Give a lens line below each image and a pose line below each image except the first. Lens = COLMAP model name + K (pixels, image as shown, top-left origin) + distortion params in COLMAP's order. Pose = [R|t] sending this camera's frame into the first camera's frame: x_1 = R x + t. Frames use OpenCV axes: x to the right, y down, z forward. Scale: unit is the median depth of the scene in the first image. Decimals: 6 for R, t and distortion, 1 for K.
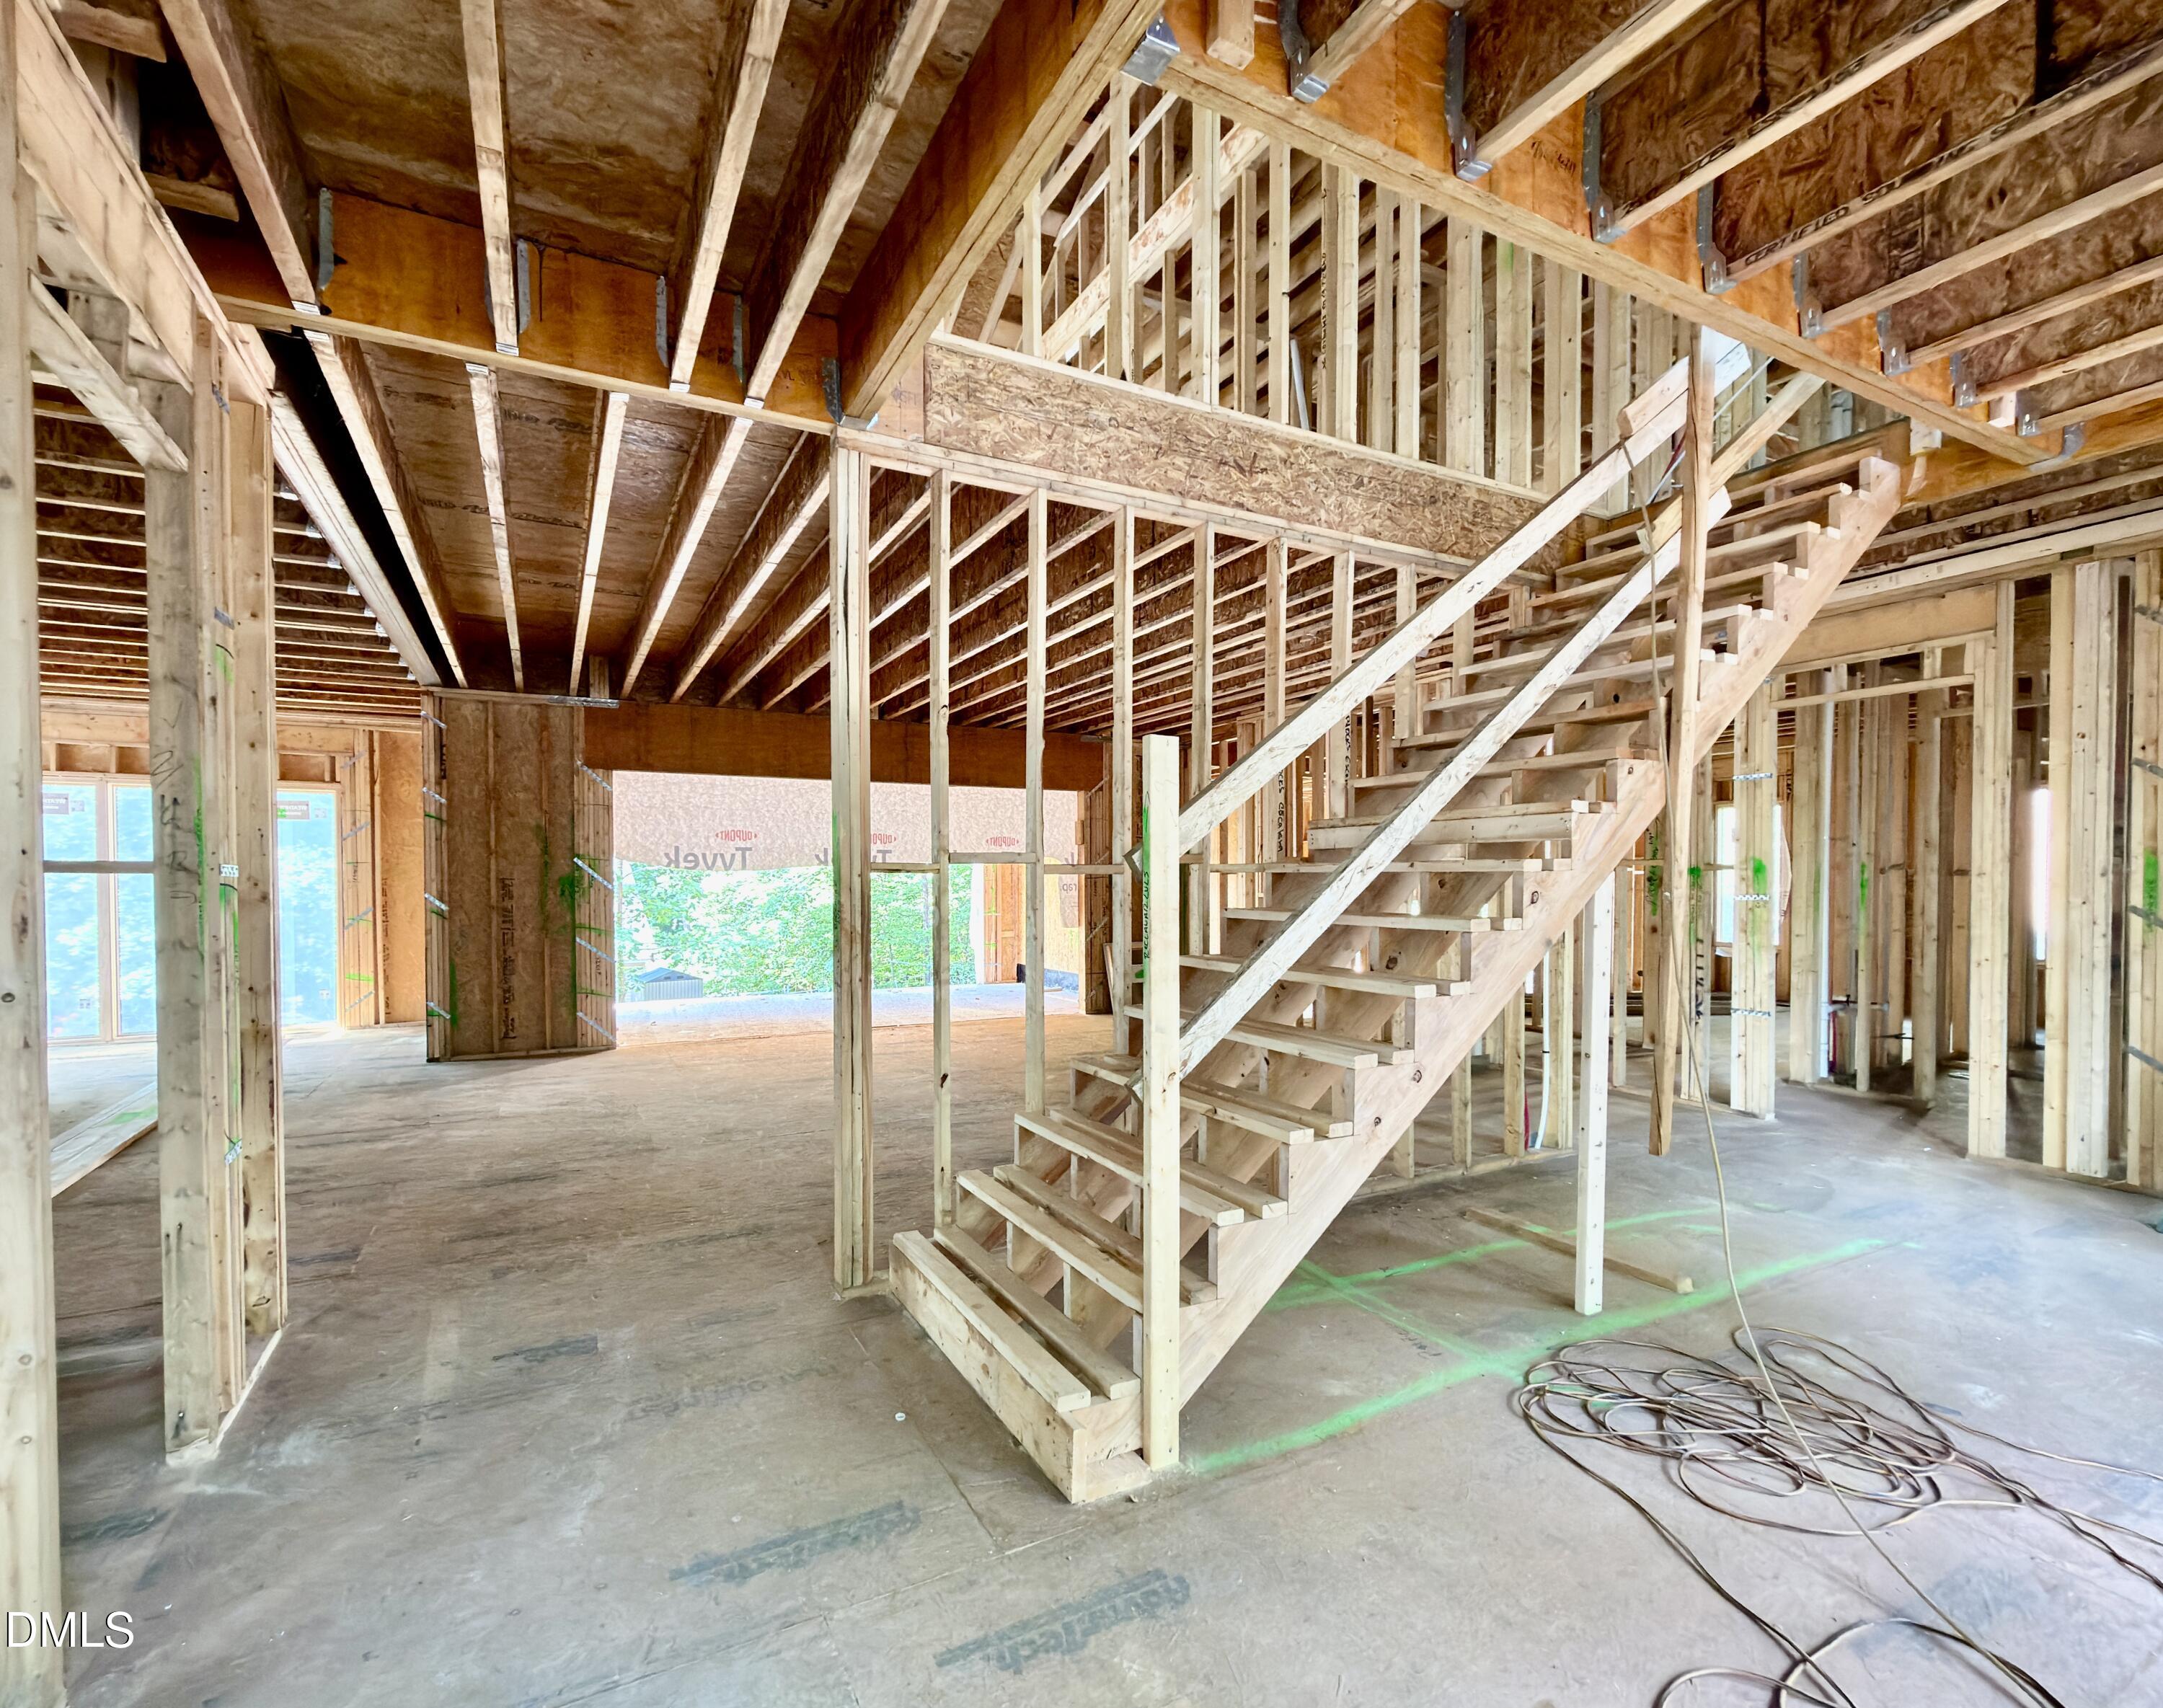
lens RADIAL K [[946.1, 0, 992.1], [0, 946.1, 899.6], [0, 0, 1]] dist [-0.001026, -0.000231]
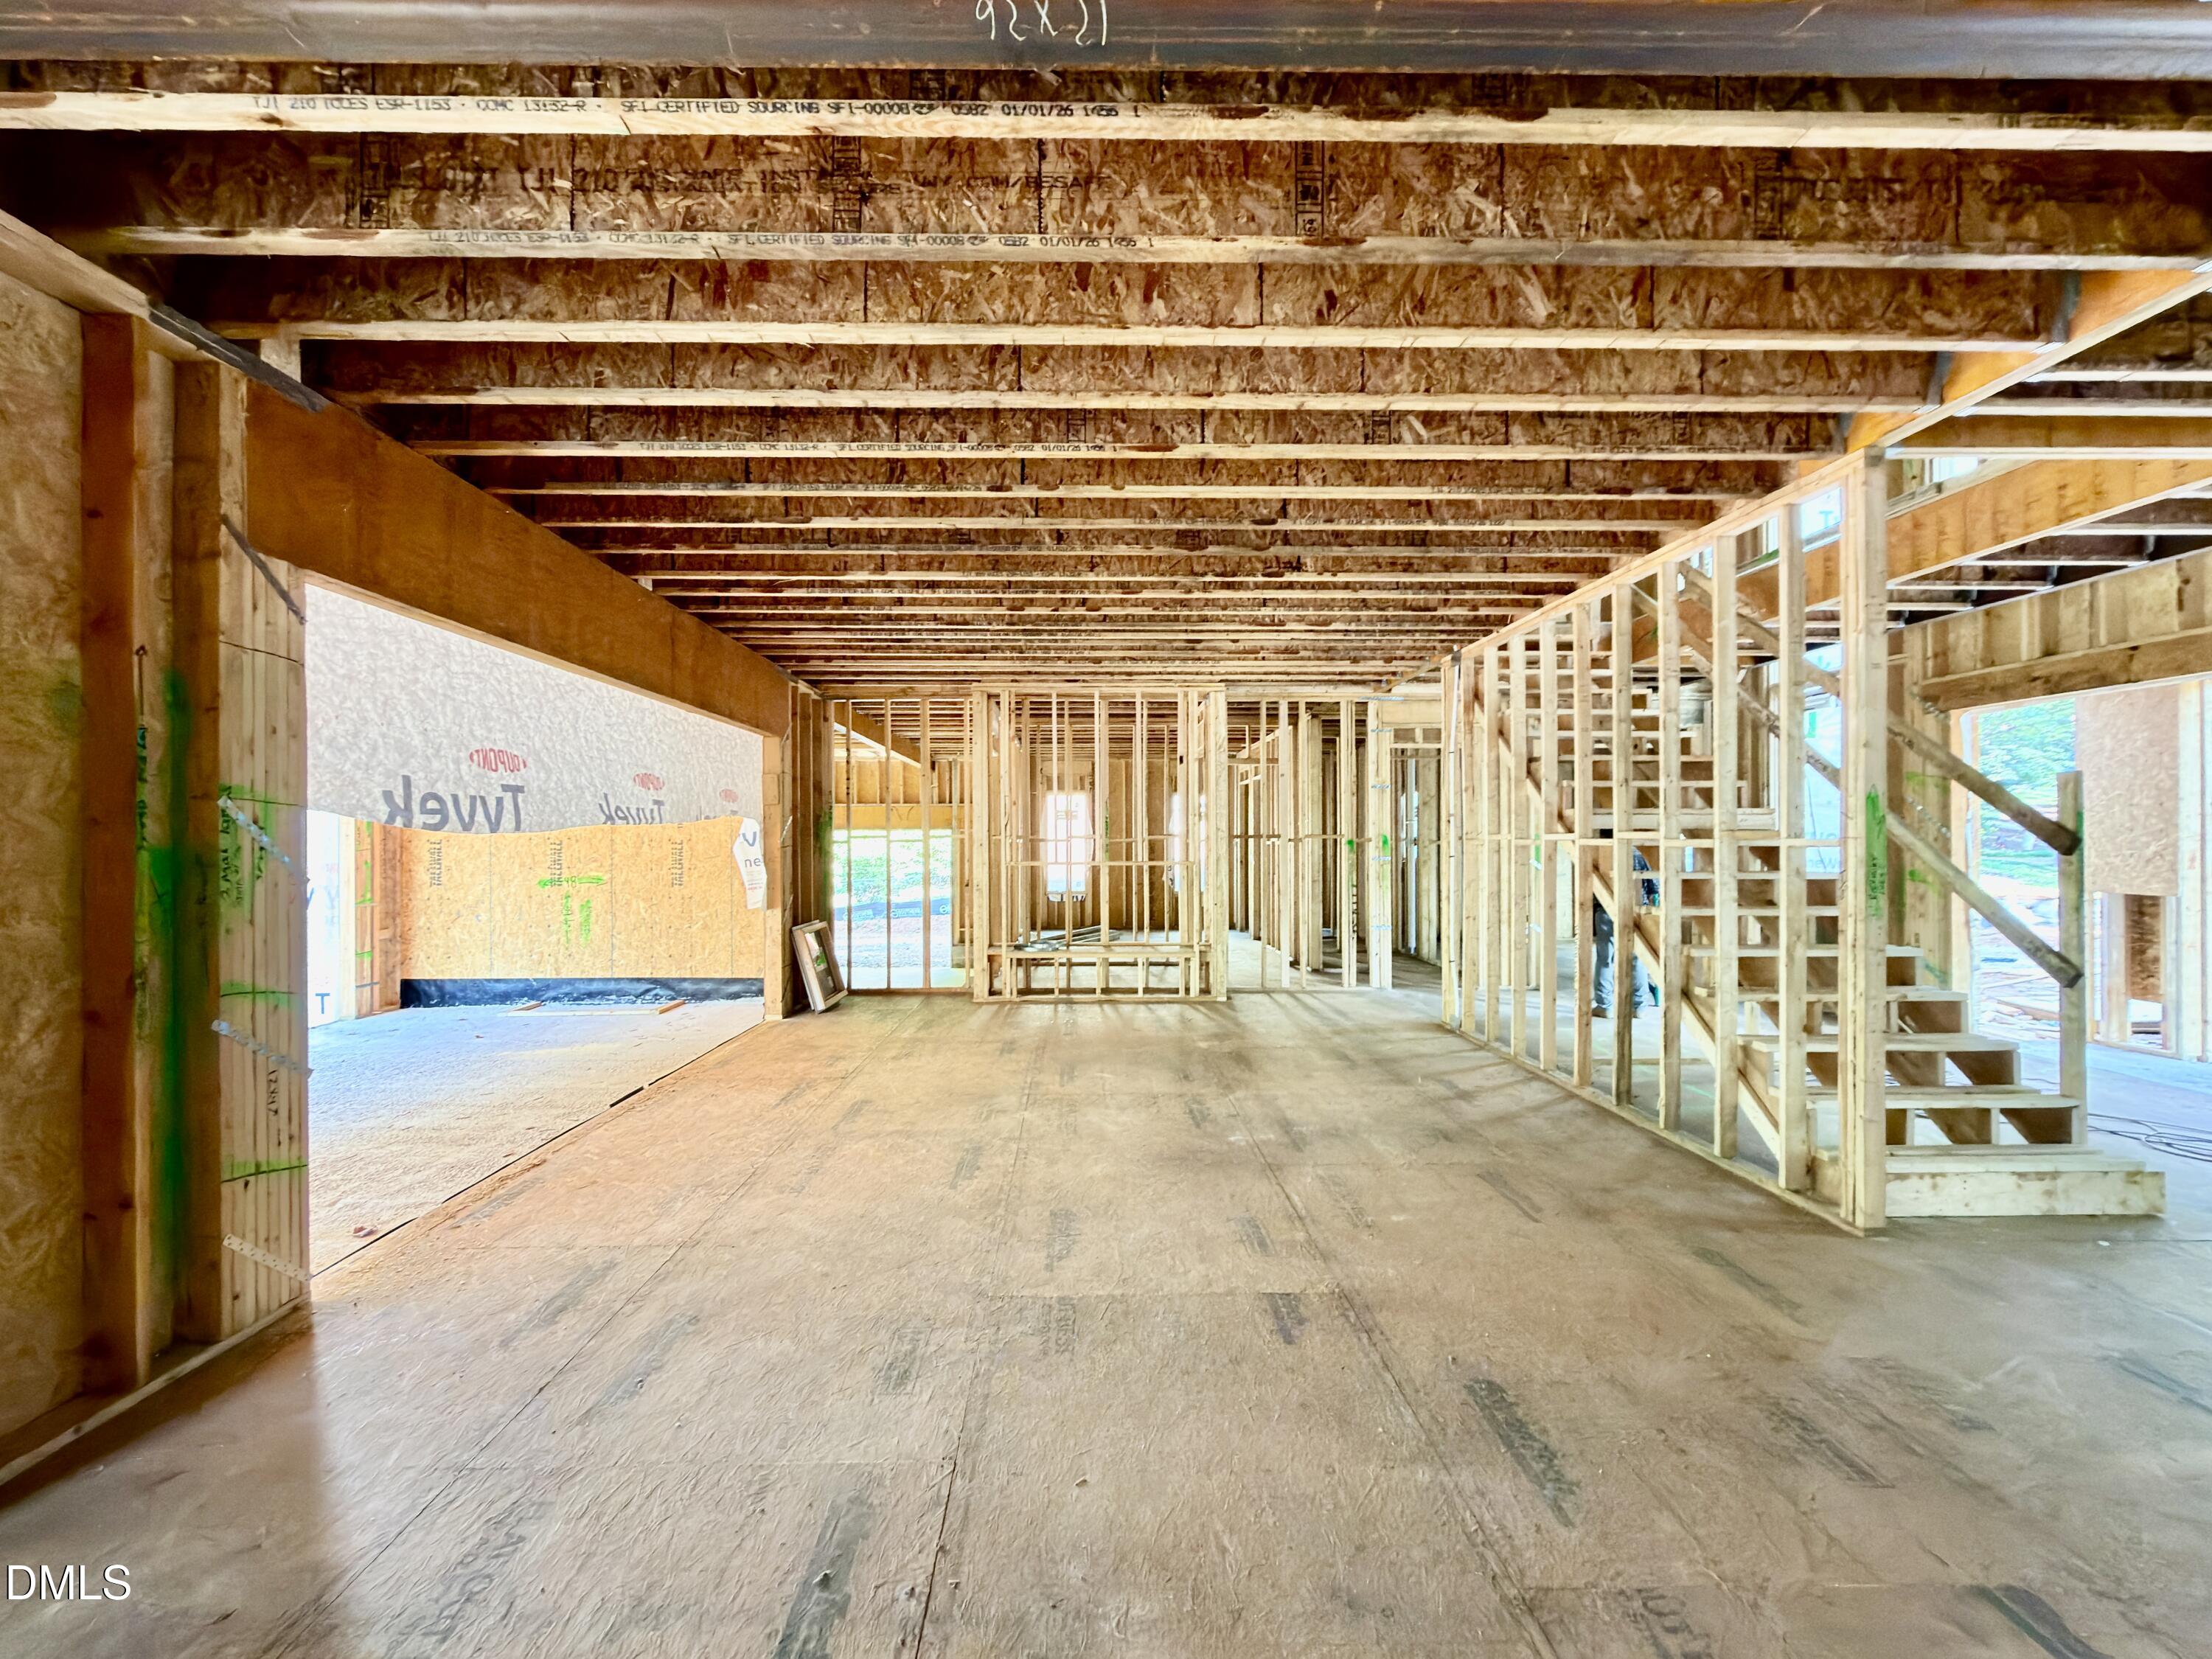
lens RADIAL K [[896.6, 0, 1092.5], [0, 896.6, 840.1], [0, 0, 1]] dist [0.000317, -0.000036]
pose [[0.416623, 0.004508, 0.909068, -0.602536], [0.020299, 0.999692, -0.014261, -0.016614], [-0.908853, 0.024395, 0.416403, 0.562947]]
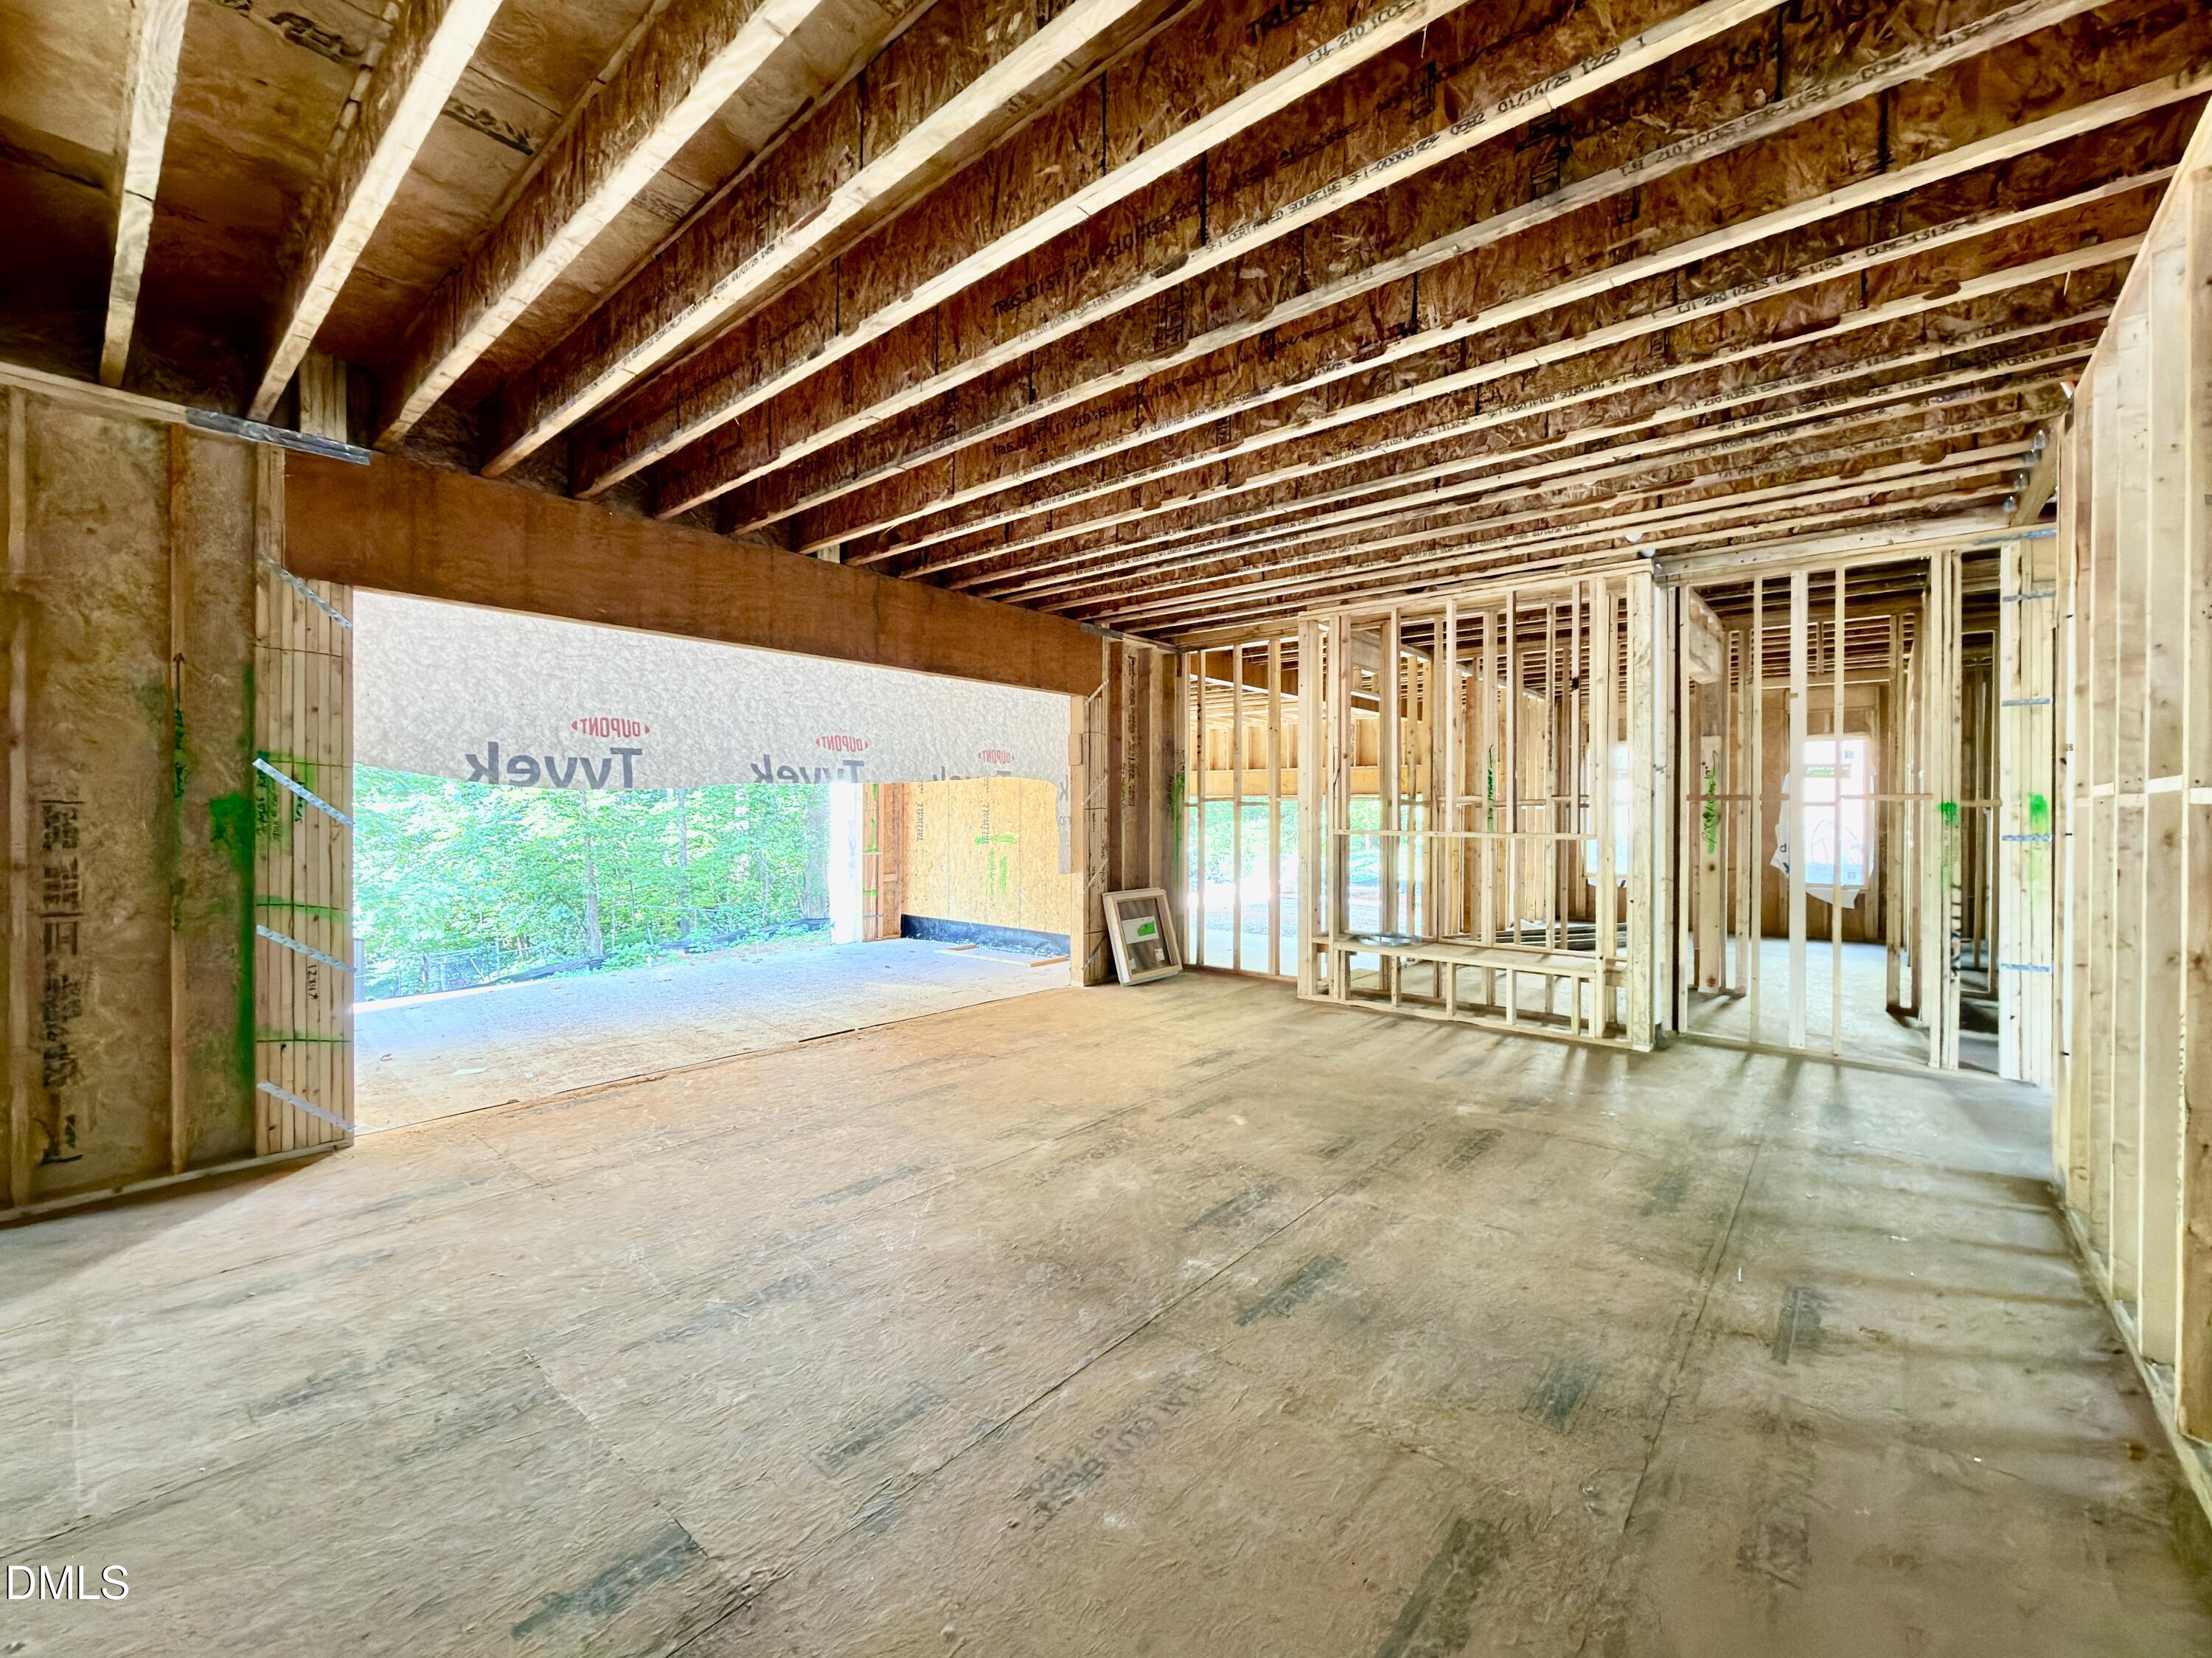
lens RADIAL K [[903.4, 0, 1104.0], [0, 903.4, 814.3], [0, 0, 1]] dist [0.000964, 0.000121]
pose [[0.913174, 0.006031, 0.407526, -0.233883], [0.001061, 0.999852, -0.017174, -0.007969], [-0.407569, 0.016115, 0.913032, 0.404788]]
